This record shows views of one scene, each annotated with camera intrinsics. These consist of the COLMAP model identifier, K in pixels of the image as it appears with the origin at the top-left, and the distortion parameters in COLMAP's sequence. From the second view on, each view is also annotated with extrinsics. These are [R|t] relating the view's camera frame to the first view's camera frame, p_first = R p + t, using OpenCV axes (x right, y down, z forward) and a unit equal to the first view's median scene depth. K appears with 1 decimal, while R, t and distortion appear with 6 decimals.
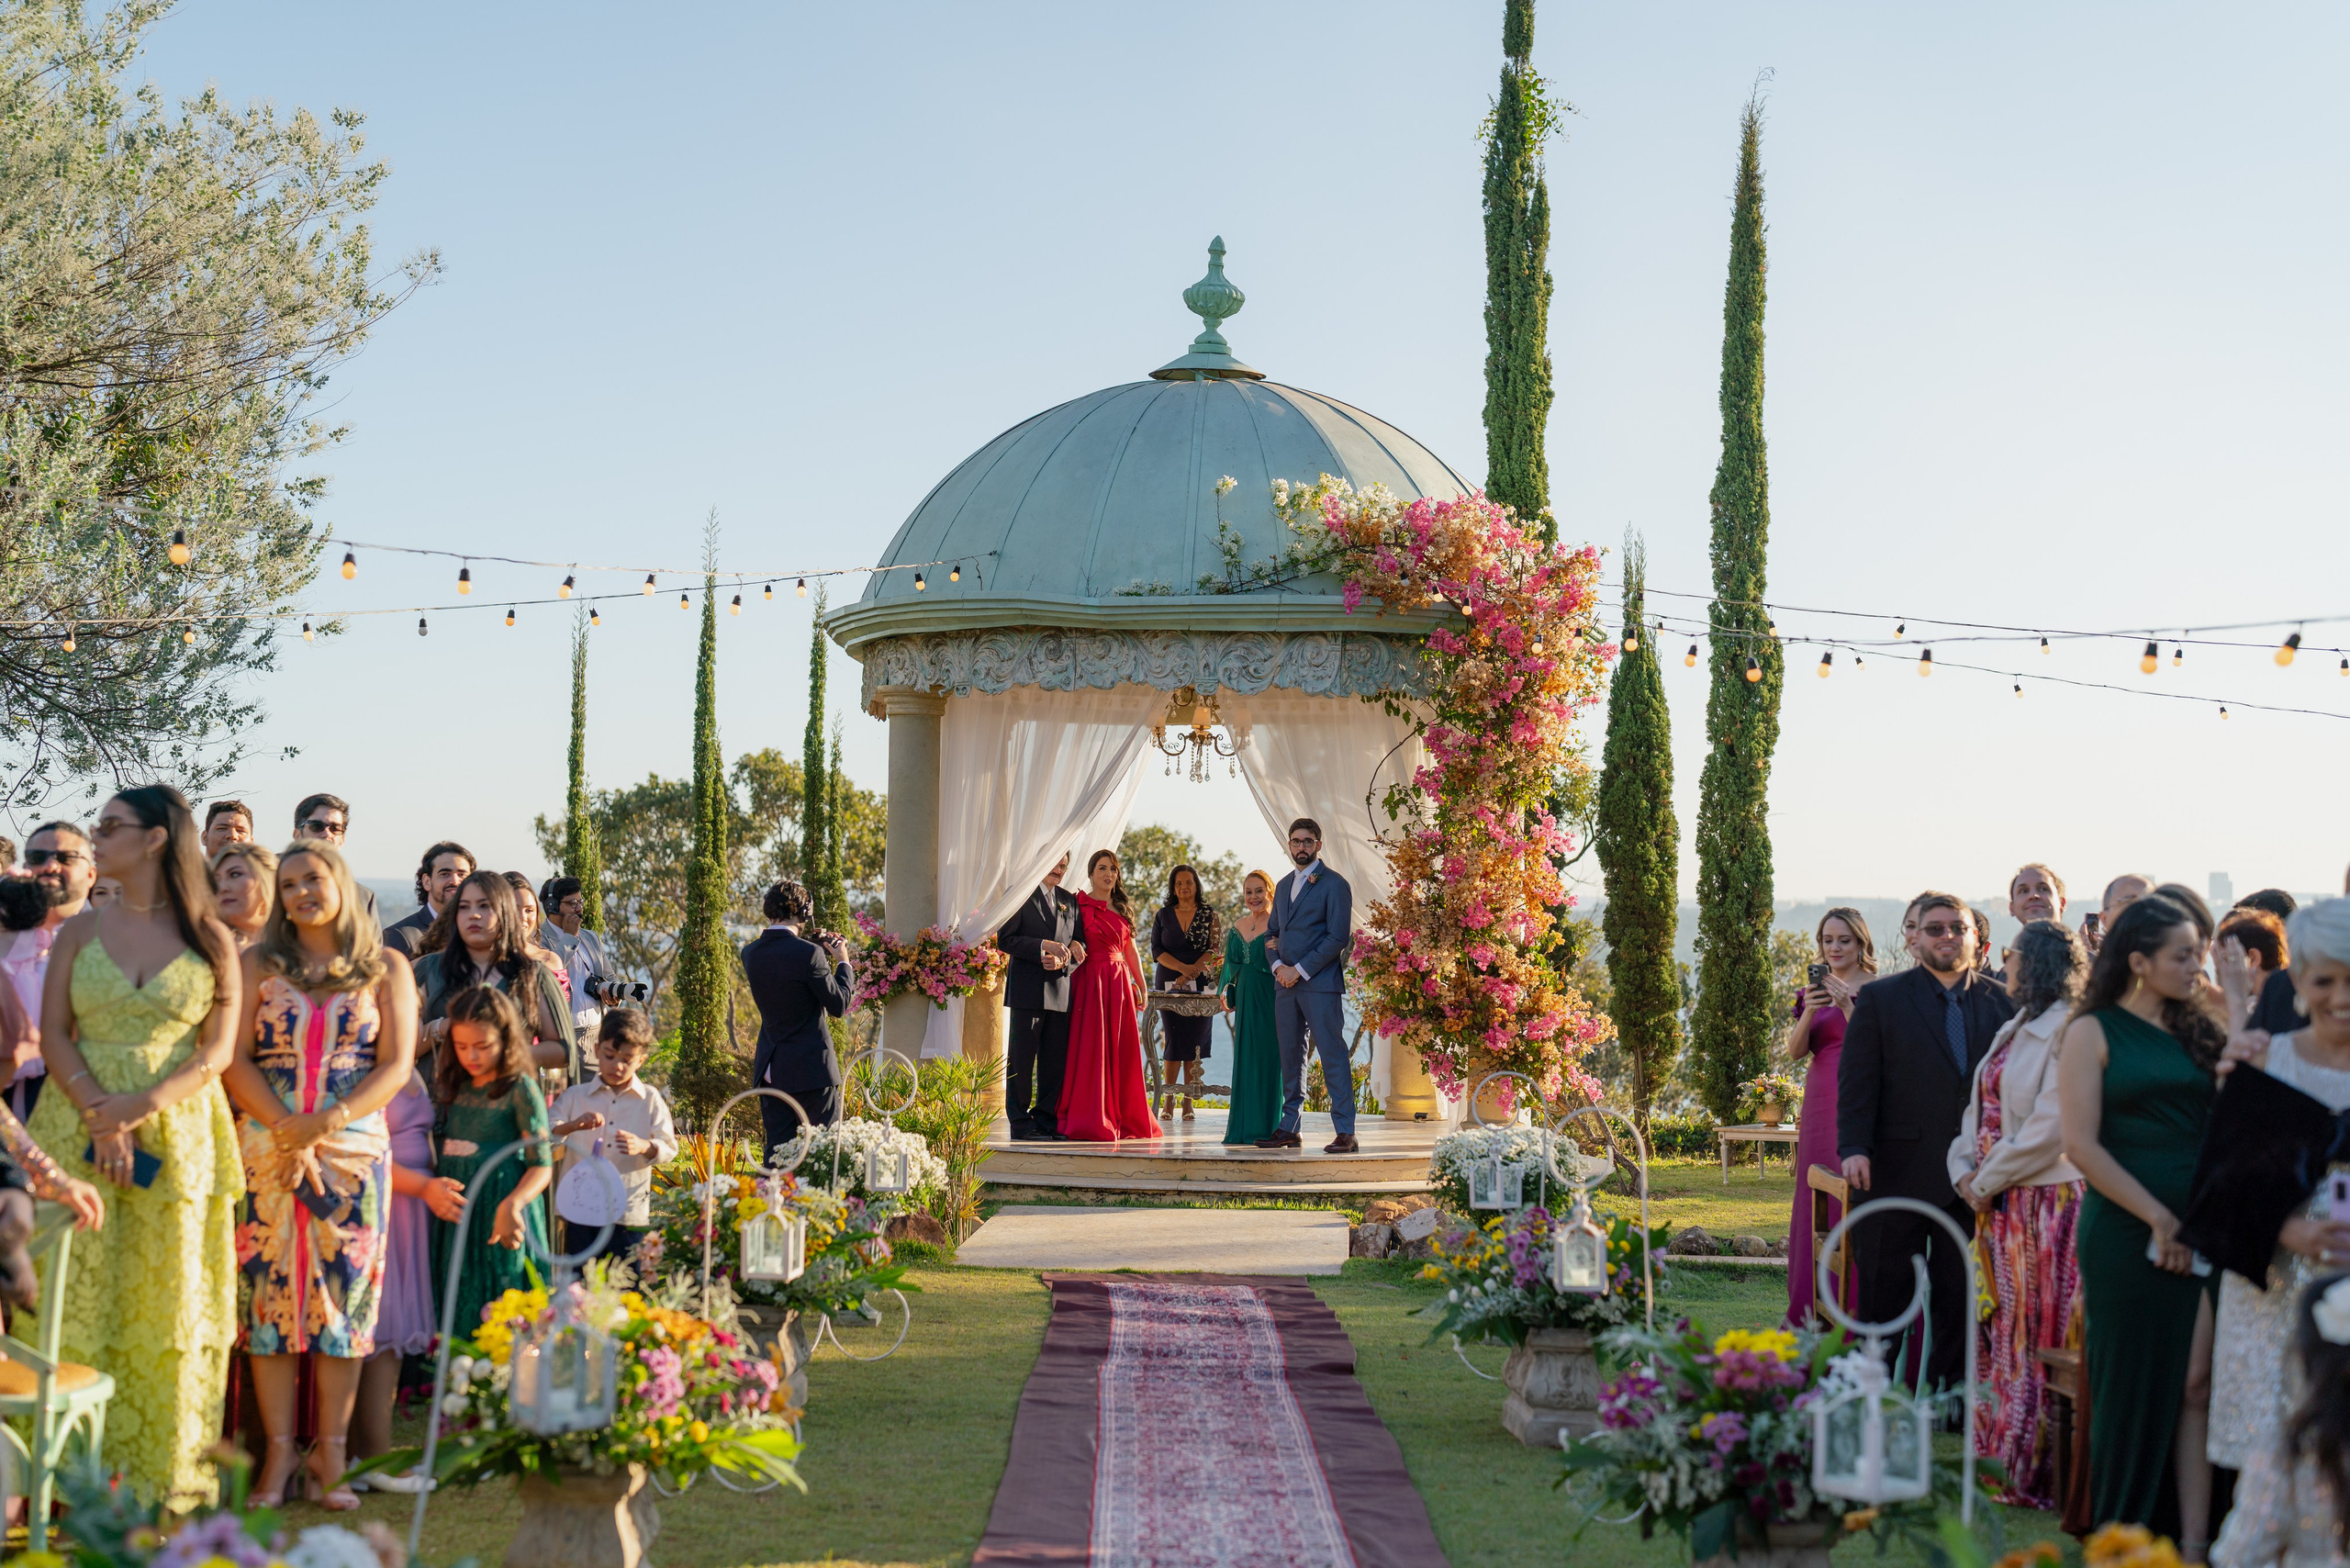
lens RADIAL K [[3239.0, 0, 1173.5], [0, 3239.0, 784.8], [0, 0, 1]] dist [0.014660, 0.152897]
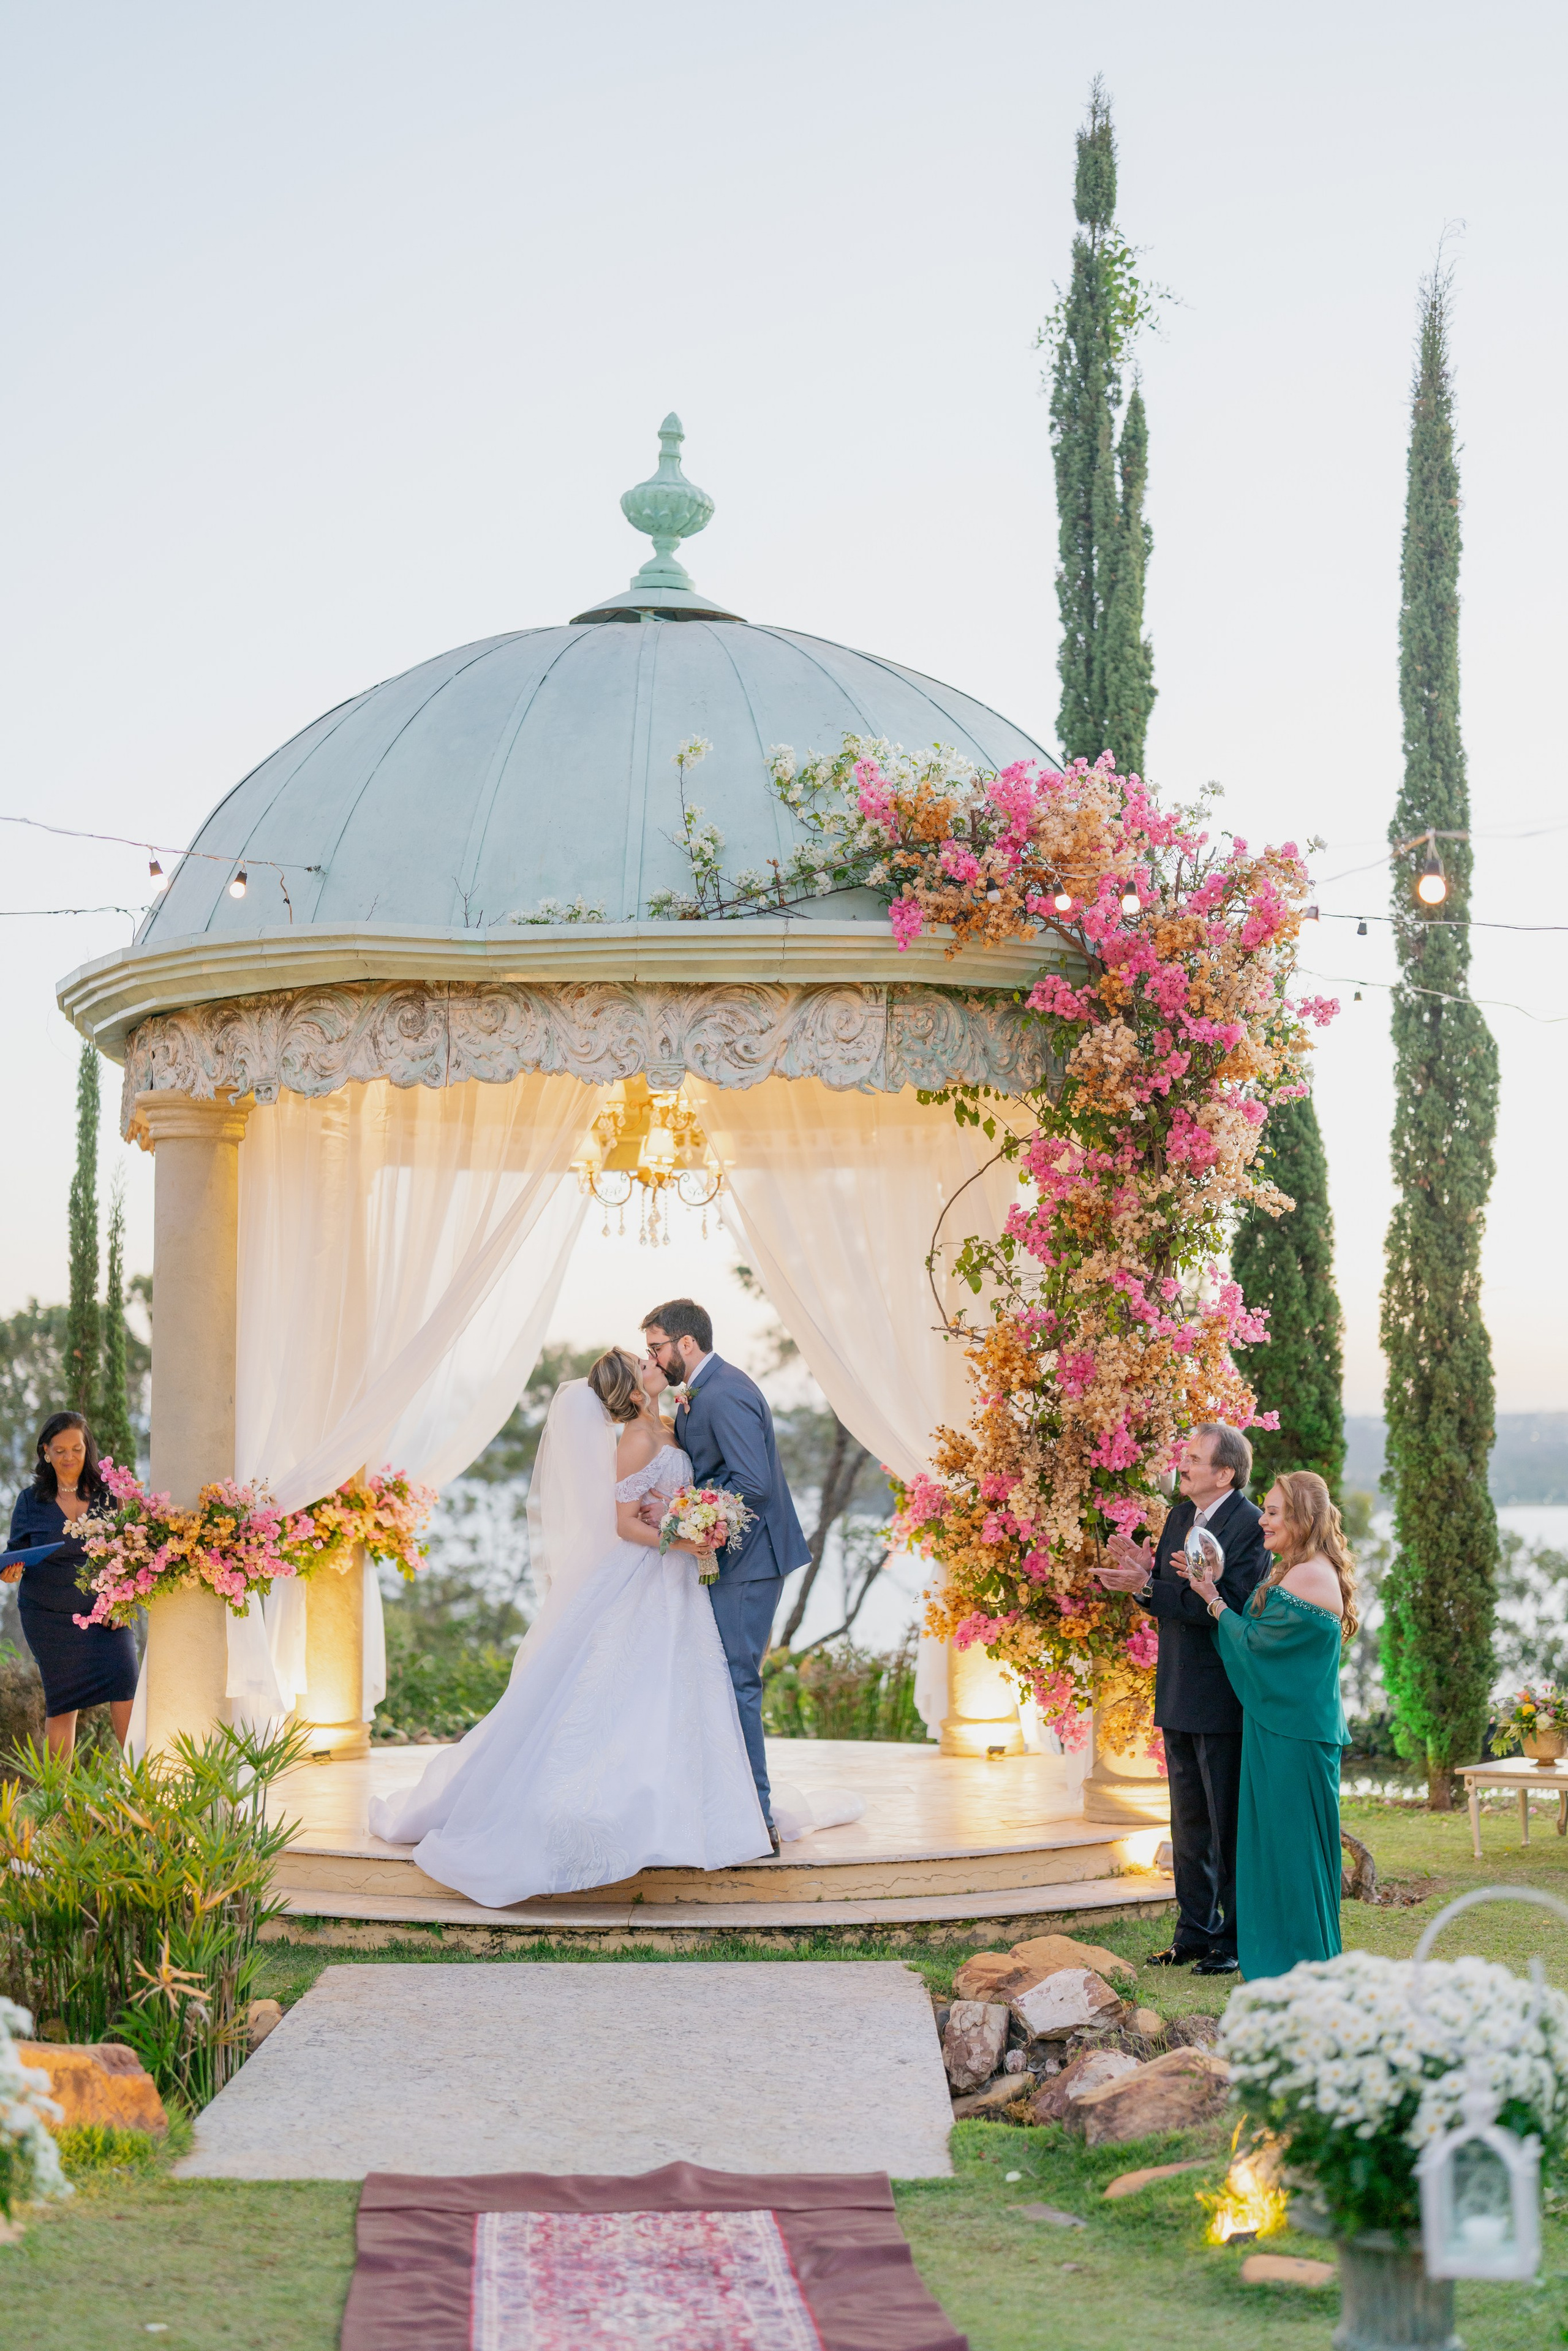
lens RADIAL K [[3244.2, 0, 779.4], [0, 3244.2, 1173.0], [0, 0, 1]] dist [0.003549, 0.112918]
pose [[0.998794, -0.013434, 0.047226, 0.002454], [0.015413, 0.999008, -0.041781, 0.012914], [-0.046618, 0.042458, 0.998010, 0.382818]]
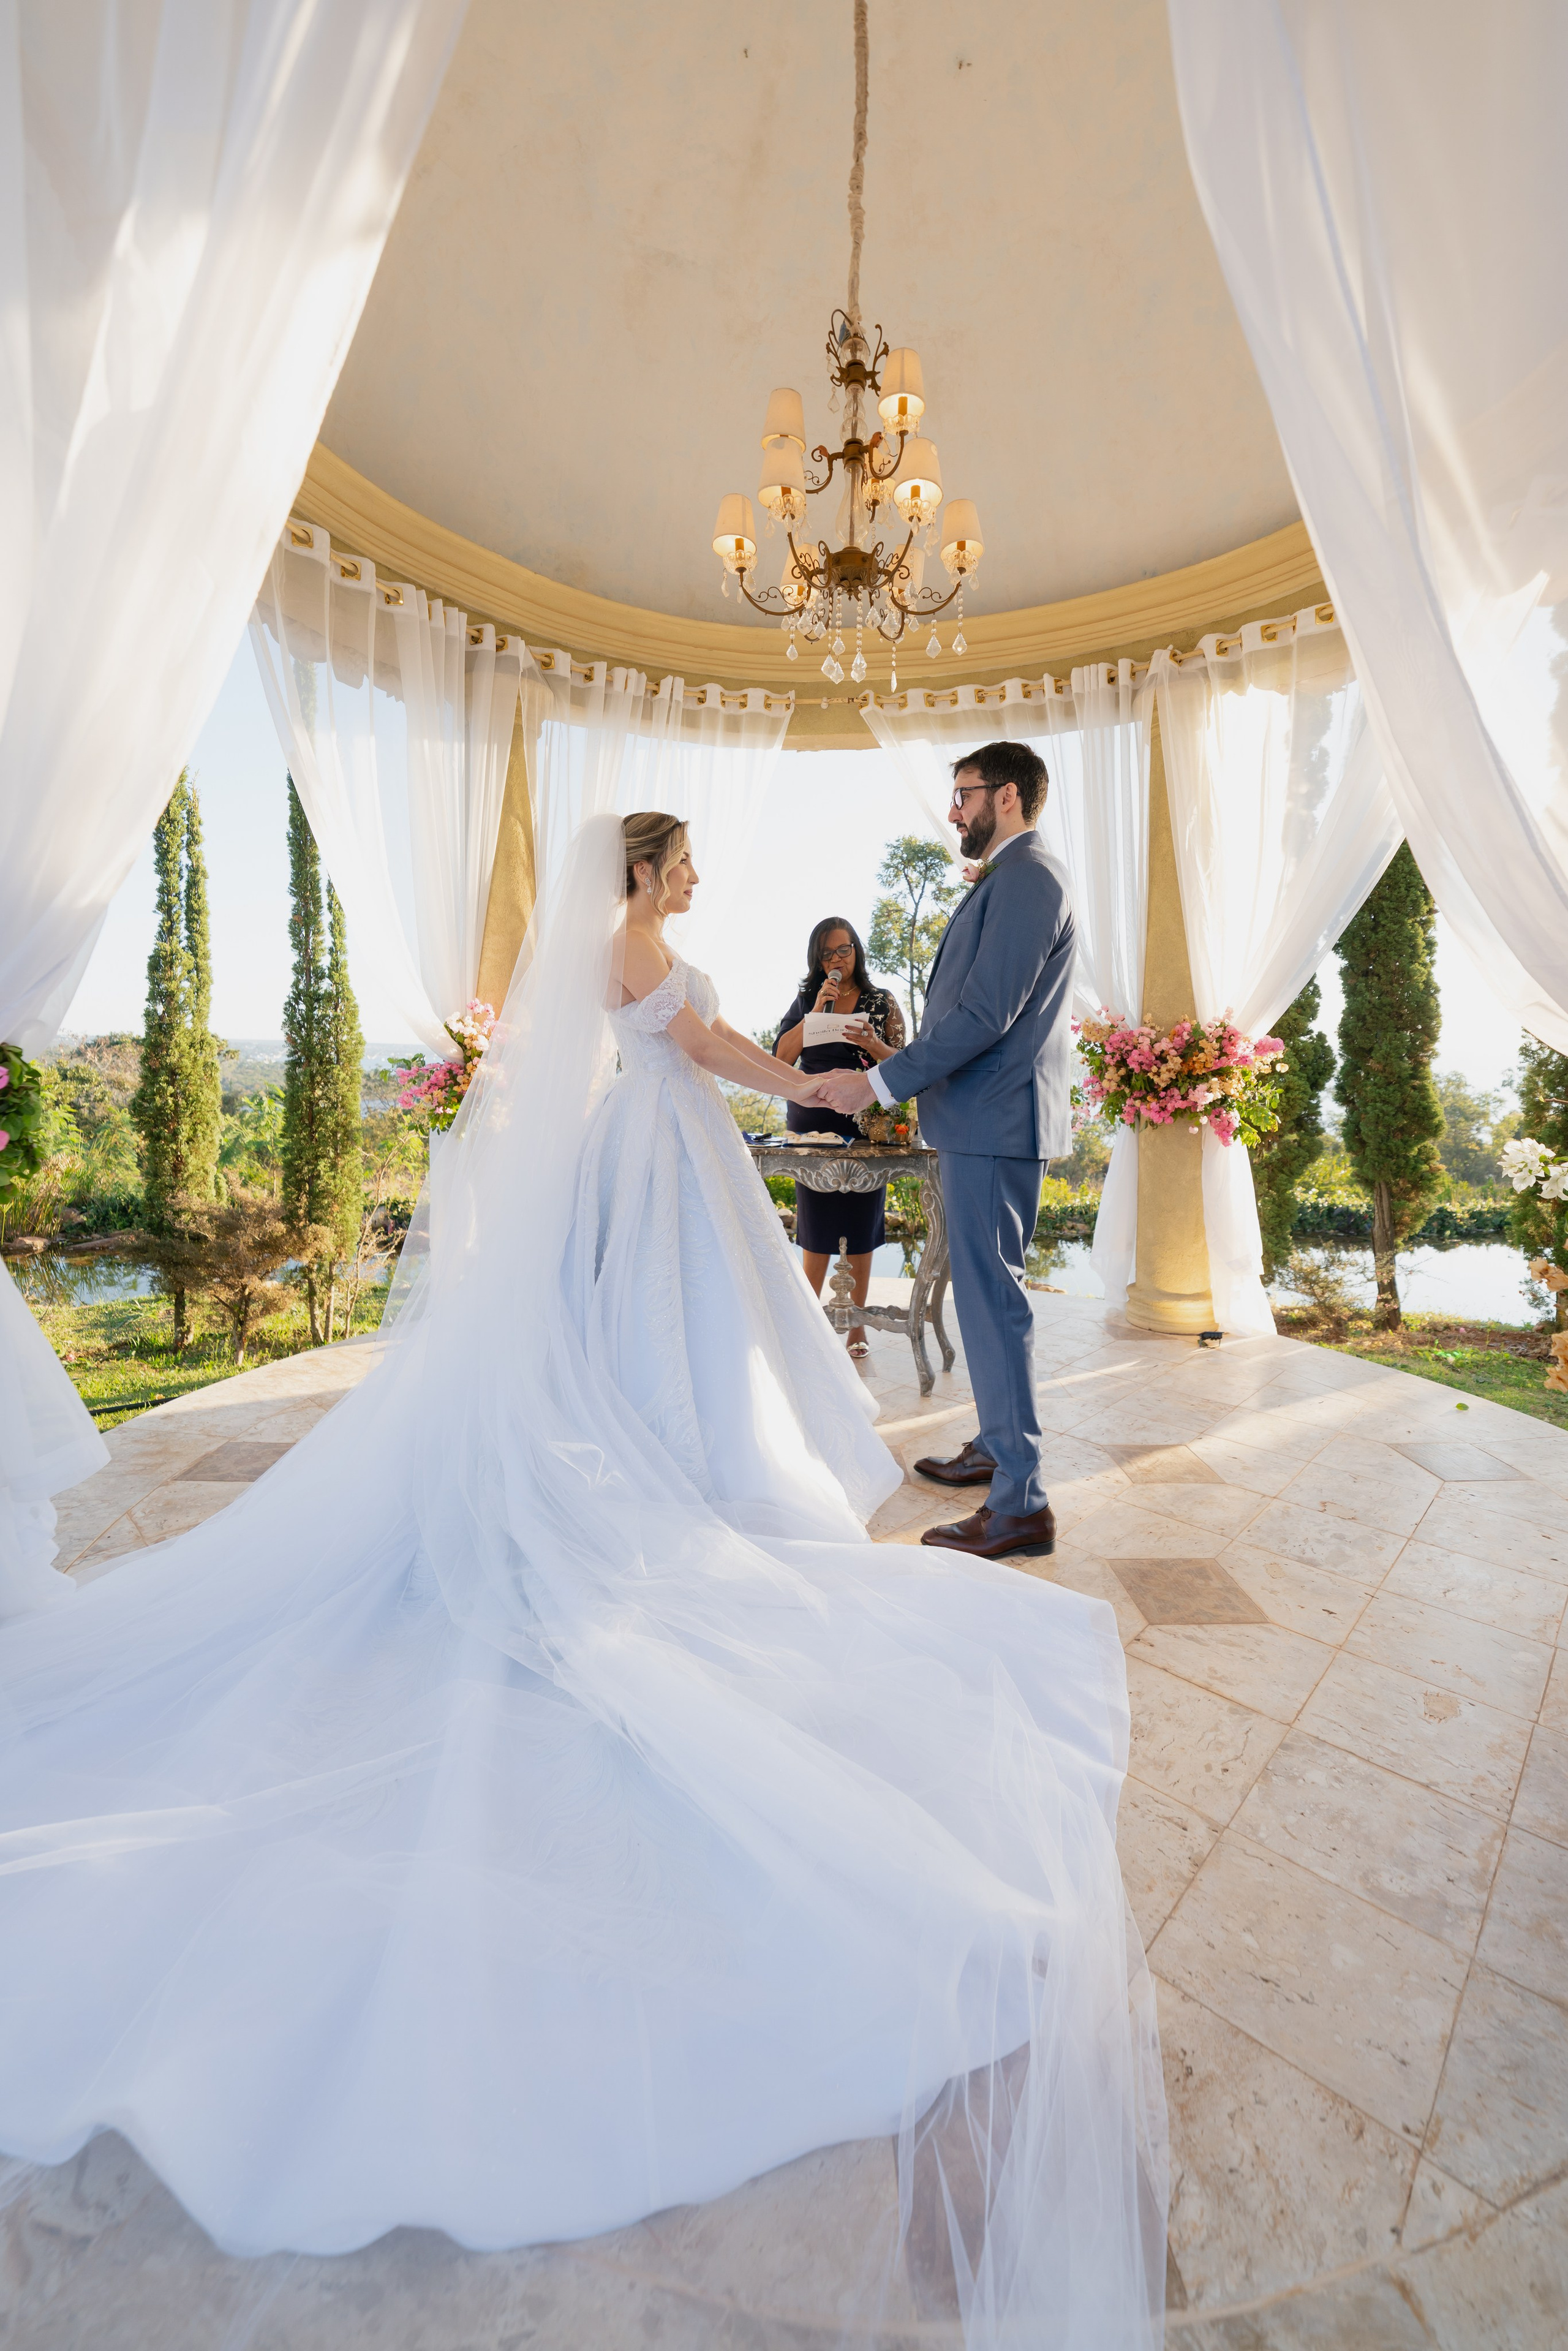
lens RADIAL K [[979.0, 0, 781.5], [0, 979.0, 1096.7], [0, 0, 1]] dist [0.022933, 0.000205]
pose [[0.999471, -0.005509, -0.032061, 0.002642], [0.008145, 0.996543, 0.082677, 0.047842], [0.031495, -0.082894, 0.996061, 0.933012]]
